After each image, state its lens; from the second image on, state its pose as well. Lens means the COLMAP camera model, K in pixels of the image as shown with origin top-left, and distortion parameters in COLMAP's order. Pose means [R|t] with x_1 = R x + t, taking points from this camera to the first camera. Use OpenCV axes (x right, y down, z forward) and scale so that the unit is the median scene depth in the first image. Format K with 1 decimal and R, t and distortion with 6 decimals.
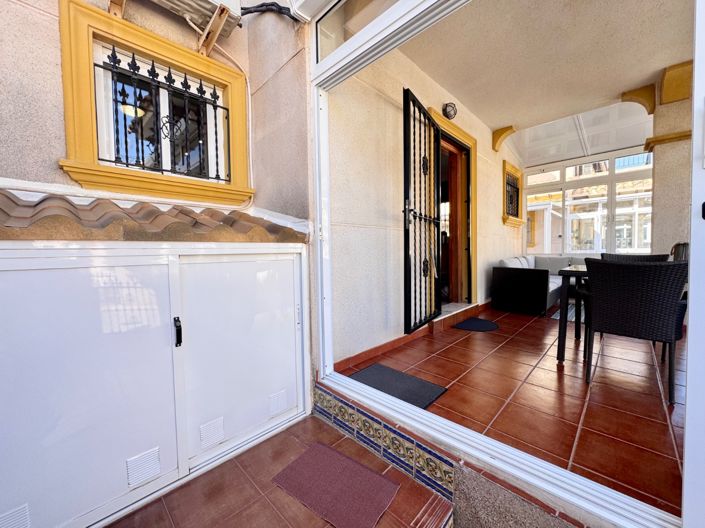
lens RADIAL K [[279.8, 0, 351.7], [0, 279.8, 262.3], [0, 0, 1]] dist [-0.002753, 0.000722]
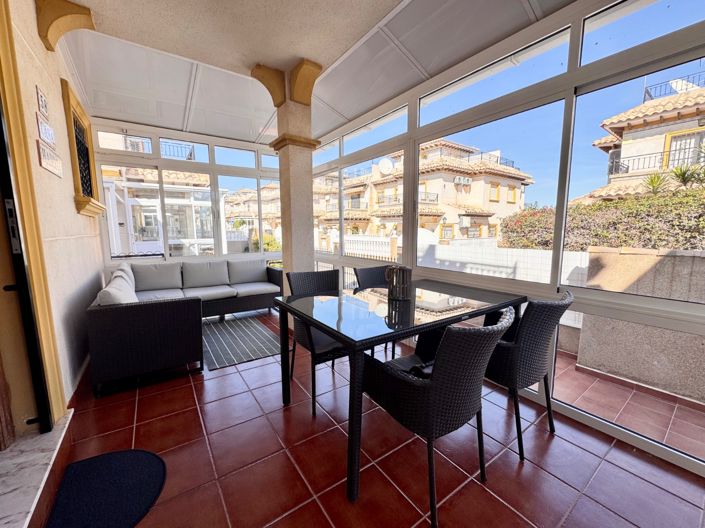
lens RADIAL K [[279.8, 0, 351.9], [0, 279.8, 262.9], [0, 0, 1]] dist [-0.002753, 0.000722]
pose [[0.176159, -0.104905, 0.978756, 0.140662], [0.041026, 0.994224, 0.099179, -0.086109], [-0.983506, 0.022684, 0.179445, 0.485505]]
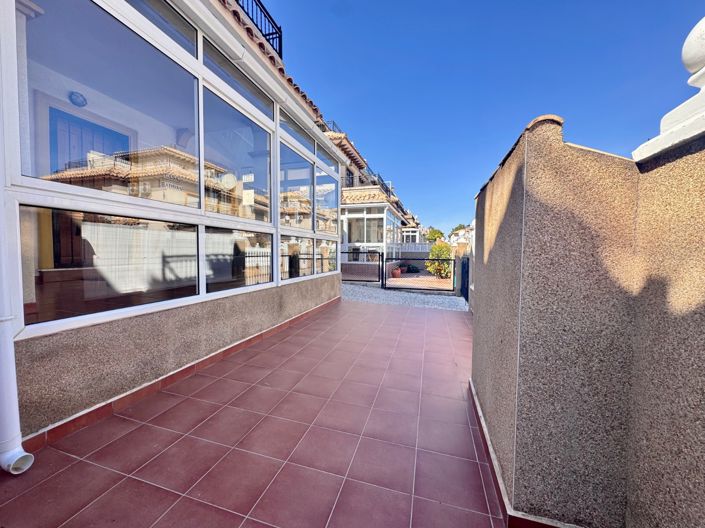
lens RADIAL K [[279.8, 0, 349.5], [0, 279.8, 263.6], [0, 0, 1]] dist [-0.002753, 0.000722]
pose [[0.886260, 0.002205, 0.463182, 0.640228], [-0.000932, 0.999995, -0.002978, 0.129481], [-0.463187, 0.002207, 0.886258, -0.463850]]
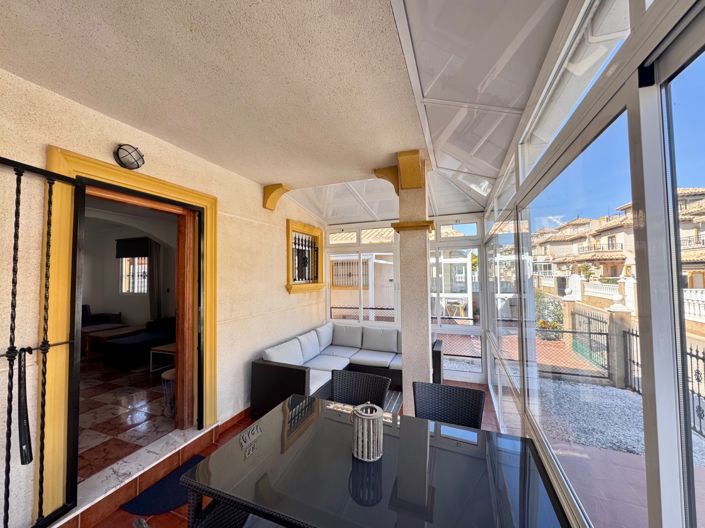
lens RADIAL K [[279.8, 0, 352.4], [0, 279.8, 261.2], [0, 0, 1]] dist [-0.002753, 0.000722]
pose [[0.917575, 0.024747, 0.396793, 0.442308], [0.010915, 0.996116, -0.087367, -0.183070], [-0.397414, 0.084497, 0.913741, 0.173823]]
